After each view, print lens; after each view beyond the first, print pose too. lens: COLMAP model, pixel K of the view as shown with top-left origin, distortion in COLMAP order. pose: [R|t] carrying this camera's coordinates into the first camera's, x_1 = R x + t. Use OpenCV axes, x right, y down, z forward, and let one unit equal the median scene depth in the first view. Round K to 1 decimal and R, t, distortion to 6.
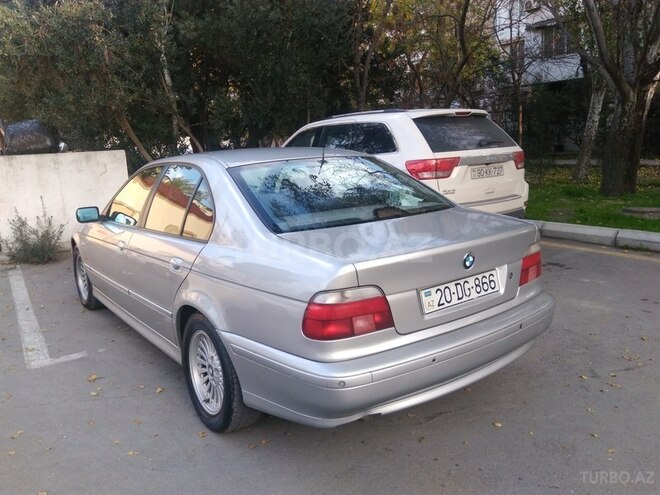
lens RADIAL K [[500.0, 0, 330.7], [0, 500.0, 247.2], [0, 0, 1]] dist [0.005261, -0.001372]
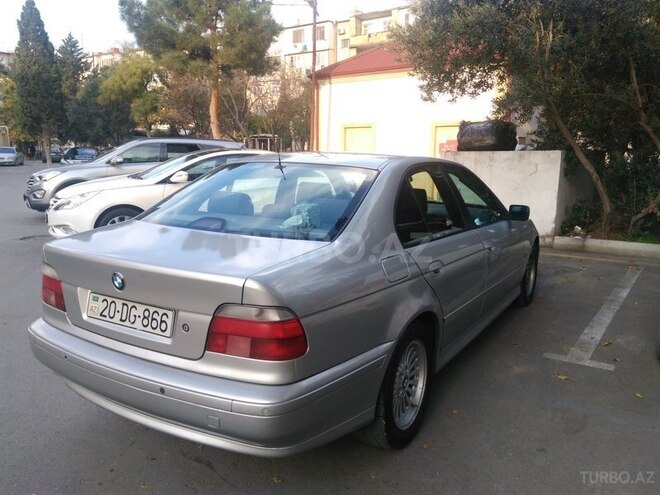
lens RADIAL K [[500.0, 0, 331.3], [0, 500.0, 252.0], [0, 0, 1]] dist [0.005261, -0.001372]
pose [[0.397808, 0.215356, -0.891835, 1.175914], [-0.202497, 0.968698, 0.143592, -0.222946], [0.894843, 0.123472, 0.428965, 0.913569]]
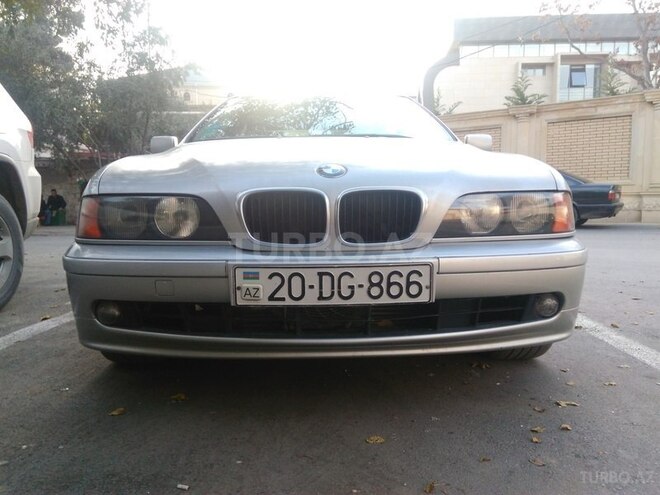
lens RADIAL K [[500.0, 0, 330.9], [0, 500.0, 250.6], [0, 0, 1]] dist [0.005261, -0.001372]
pose [[0.814676, 0.000252, -0.579916, 0.587435], [-0.131150, 0.974172, -0.183819, 0.150994], [0.564892, 0.225809, 0.793667, 0.521688]]
